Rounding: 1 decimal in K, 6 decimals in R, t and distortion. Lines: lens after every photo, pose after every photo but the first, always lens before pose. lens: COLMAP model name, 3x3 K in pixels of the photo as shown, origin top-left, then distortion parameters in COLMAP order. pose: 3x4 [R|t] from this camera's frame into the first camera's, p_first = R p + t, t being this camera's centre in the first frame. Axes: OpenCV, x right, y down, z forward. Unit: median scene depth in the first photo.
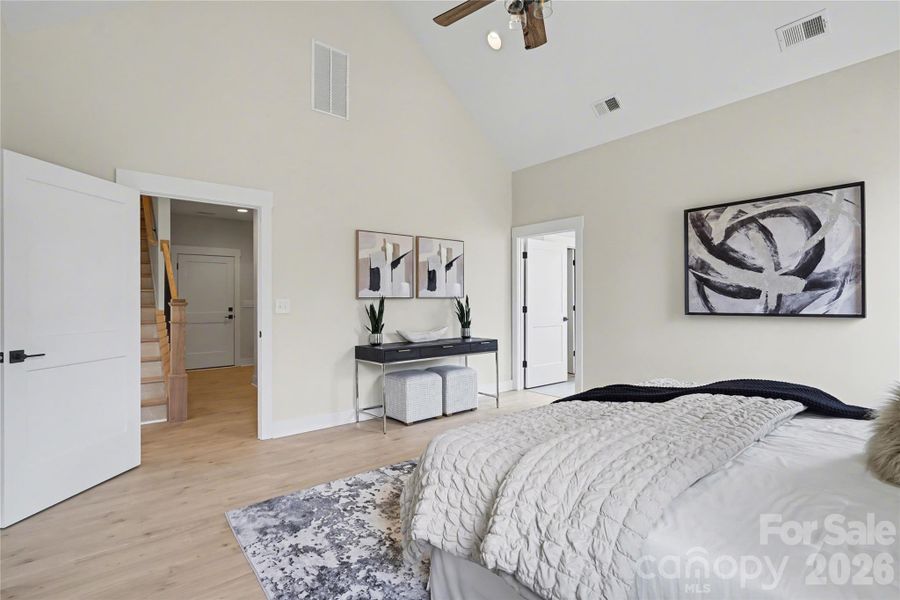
lens RADIAL K [[424.1, 0, 448.4], [0, 424.1, 300.7], [0, 0, 1]] dist [-0.000648, -0.000019]
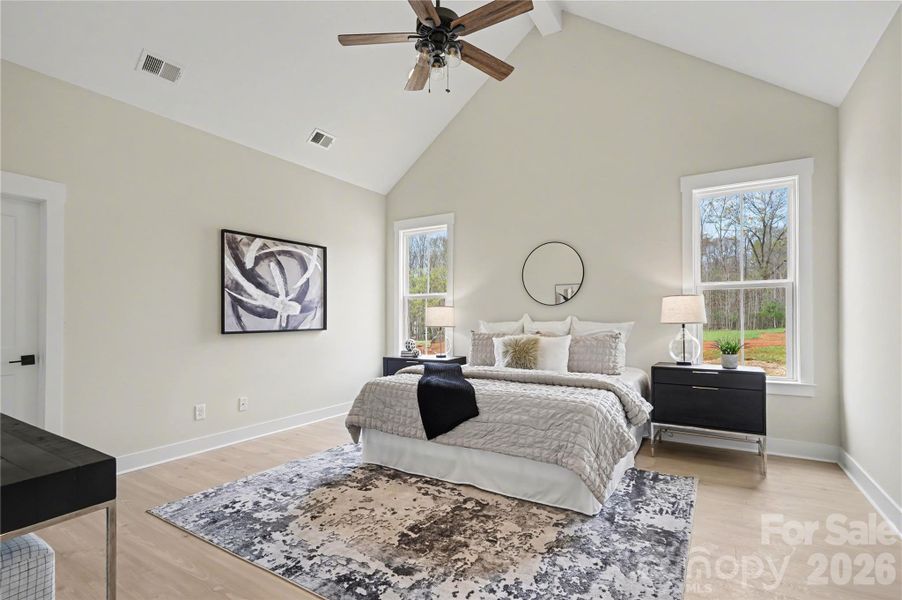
lens RADIAL K [[425.0, 0, 449.4], [0, 425.0, 302.5], [0, 0, 1]] dist [-0.000648, -0.000019]
pose [[-0.321012, 0.046988, 0.945909, -0.610409], [0.011633, 0.998889, -0.045671, 0.011883], [-0.947004, -0.003657, -0.321202, 0.909587]]
